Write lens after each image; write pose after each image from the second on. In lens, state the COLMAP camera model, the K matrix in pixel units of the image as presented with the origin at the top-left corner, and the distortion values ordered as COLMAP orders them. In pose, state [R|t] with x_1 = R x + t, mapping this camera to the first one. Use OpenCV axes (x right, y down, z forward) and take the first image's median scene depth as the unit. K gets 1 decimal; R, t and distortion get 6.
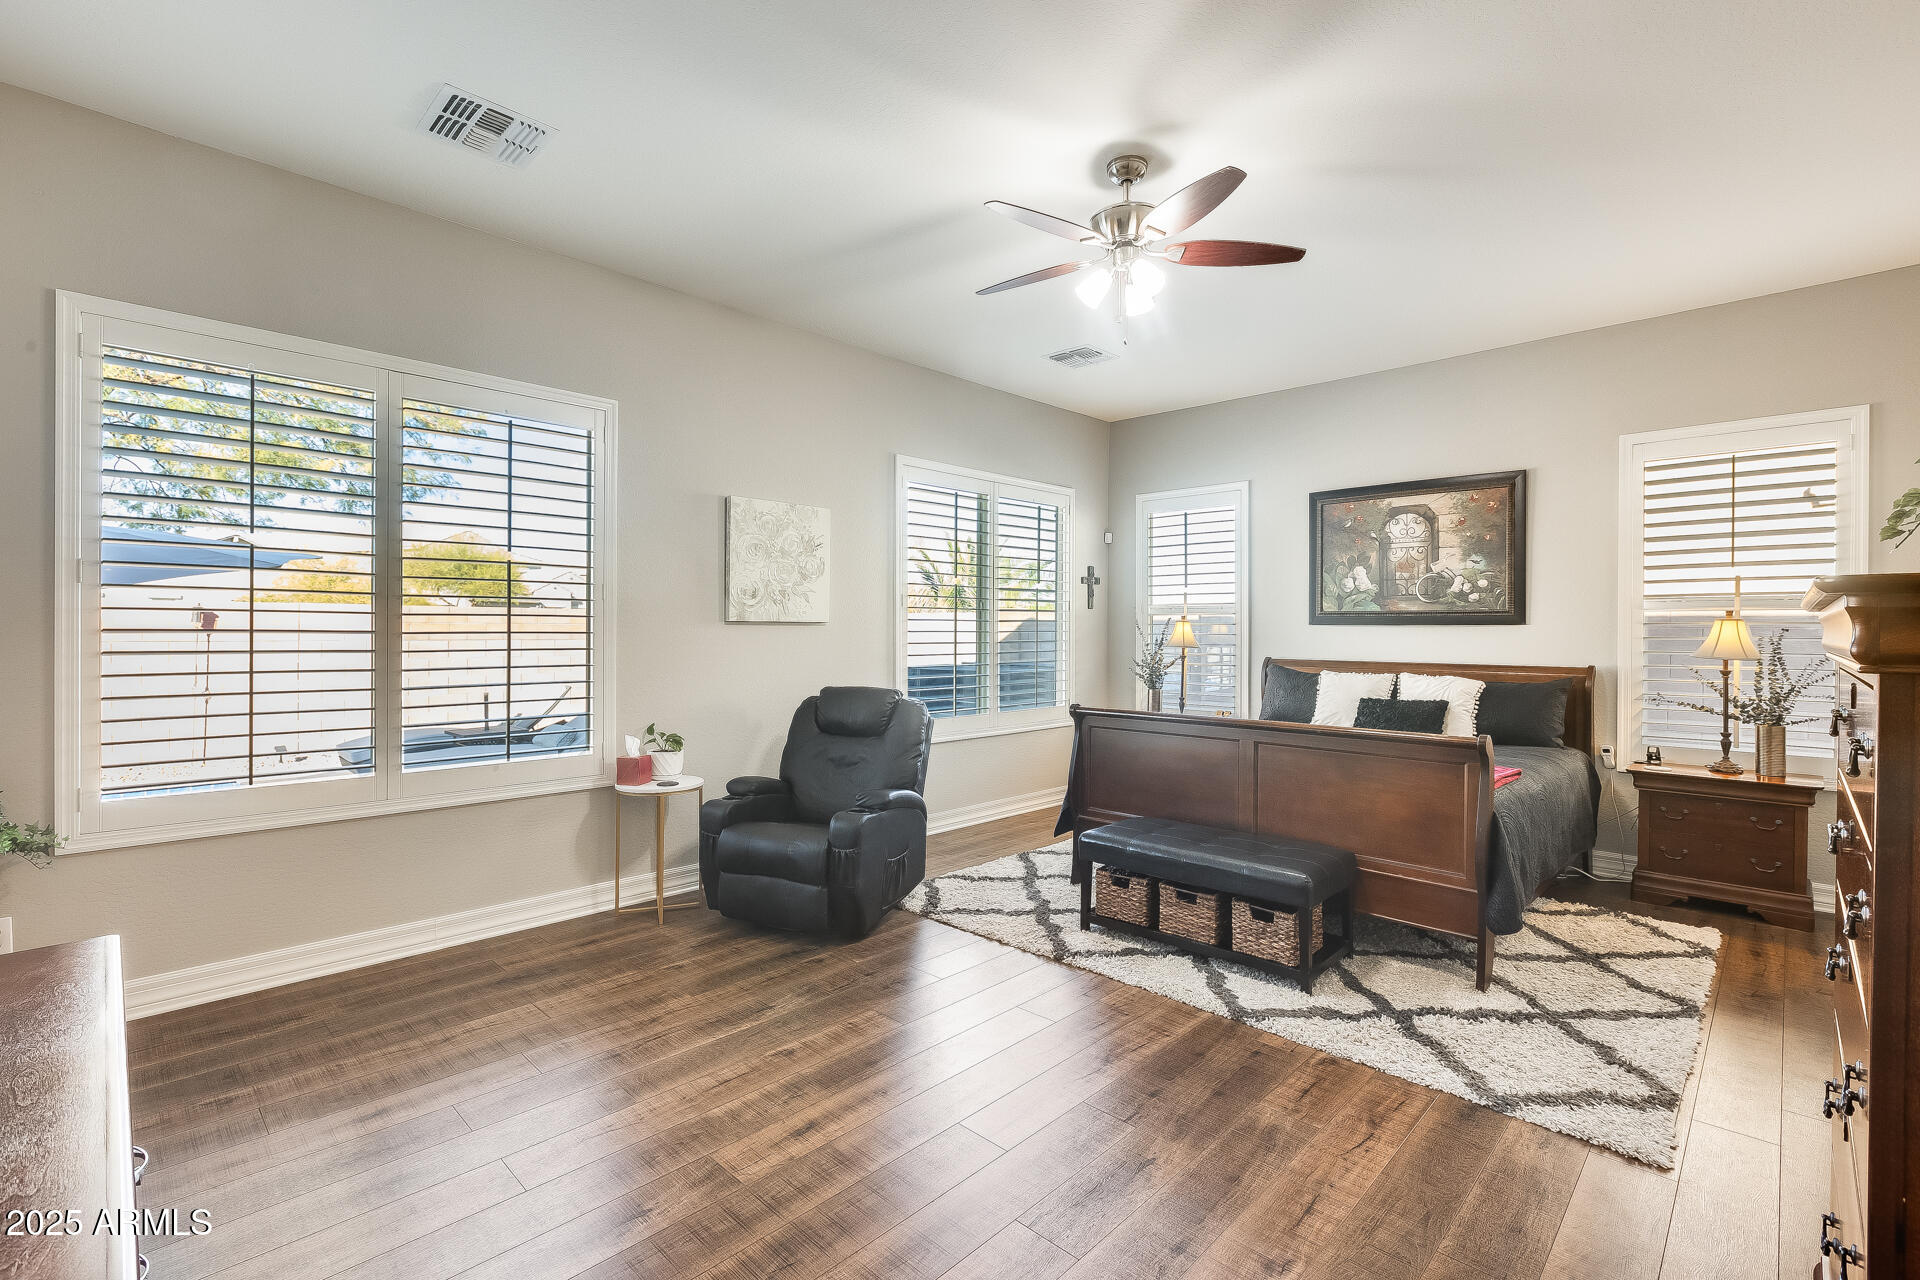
lens RADIAL K [[861.5, 0, 965.3], [0, 861.5, 635.8], [0, 0, 1]] dist [0.003607, -0.000736]
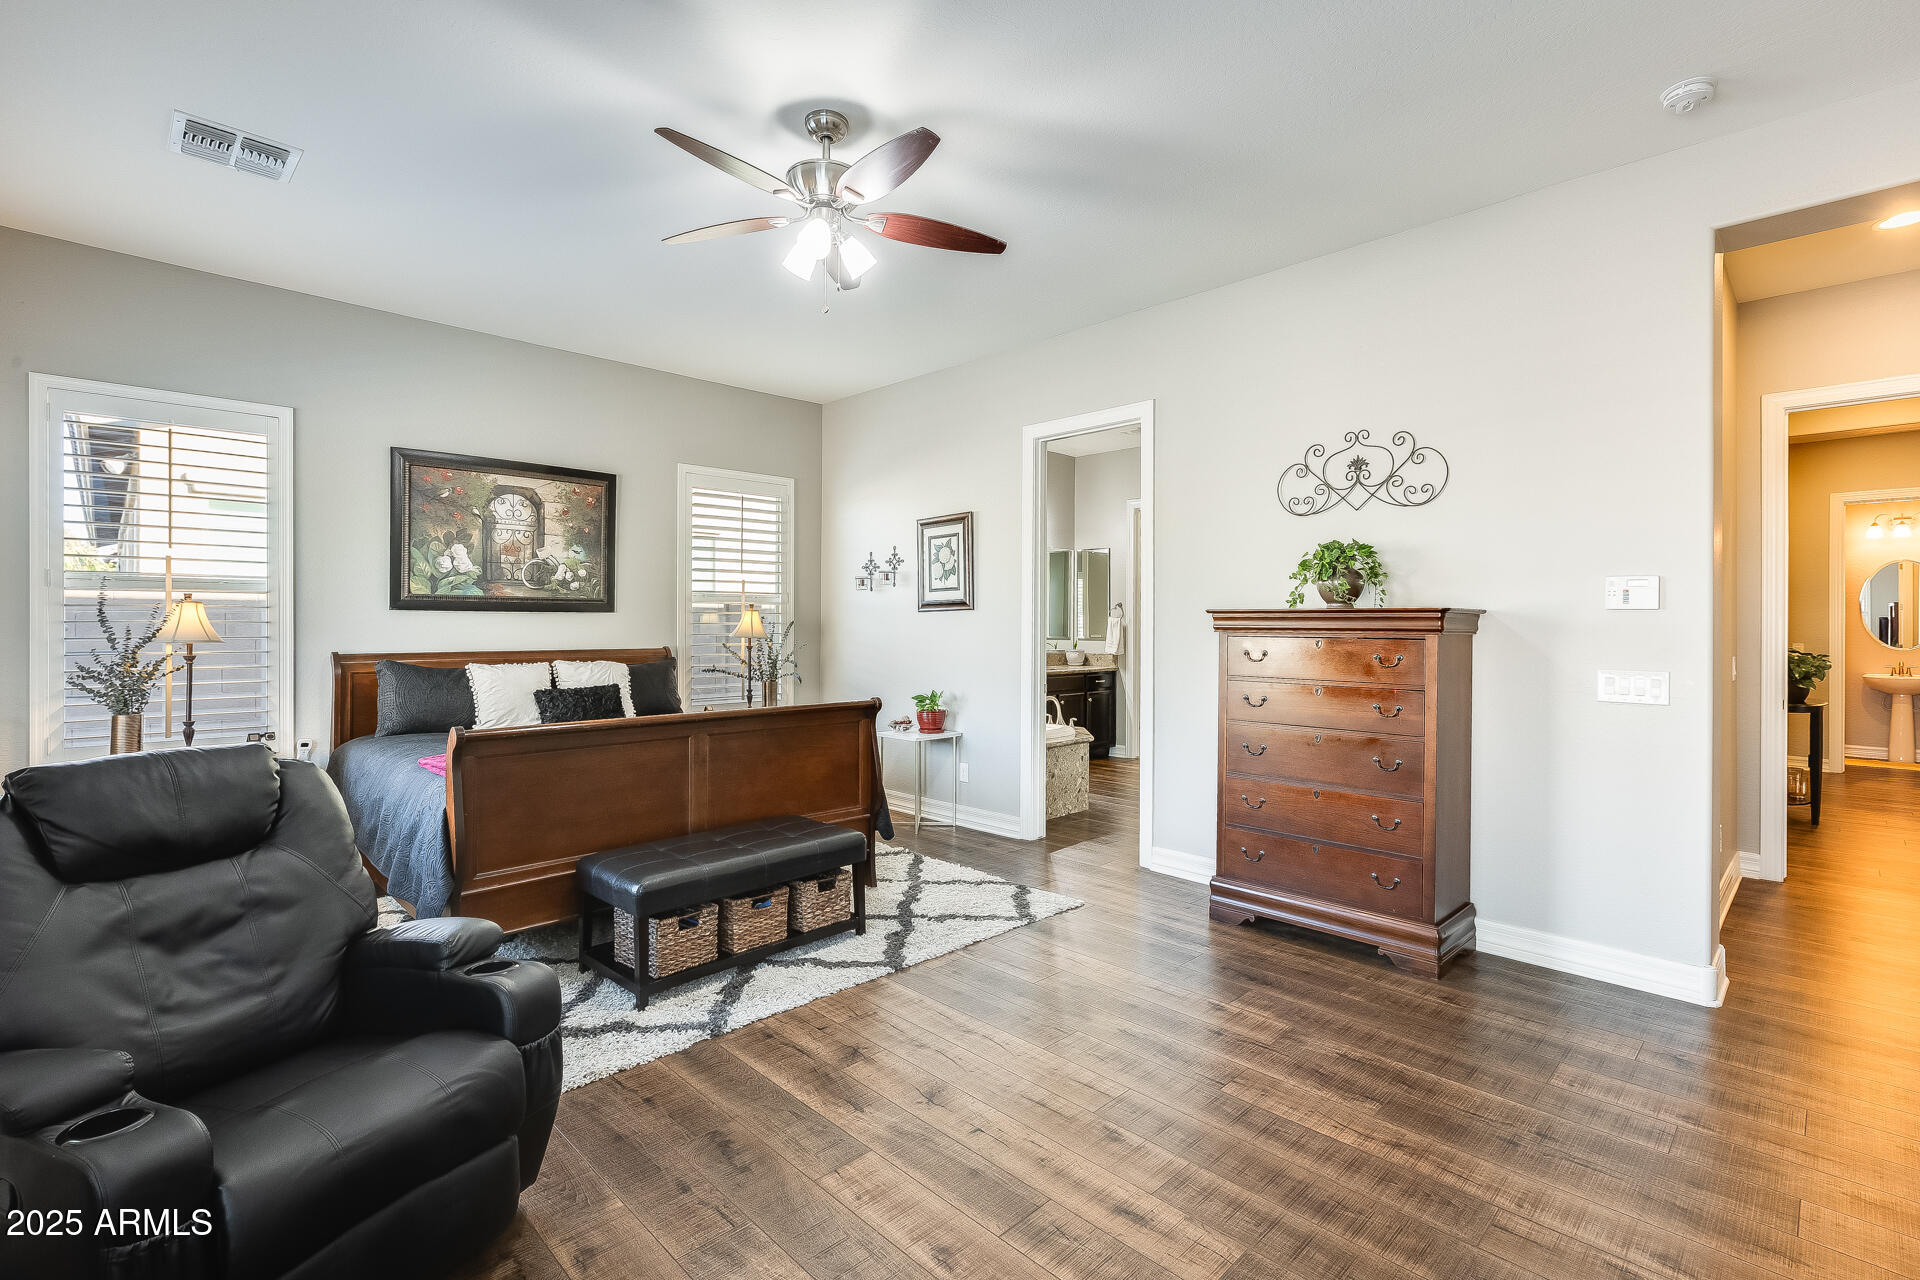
lens RADIAL K [[861.5, 0, 972.3], [0, 861.5, 629.5], [0, 0, 1]] dist [0.003607, -0.000736]
pose [[0.024338, -0.013578, 0.999612, -0.447085], [0.002112, 0.999906, 0.013531, -0.004770], [-0.999702, 0.001782, 0.024365, 0.494590]]
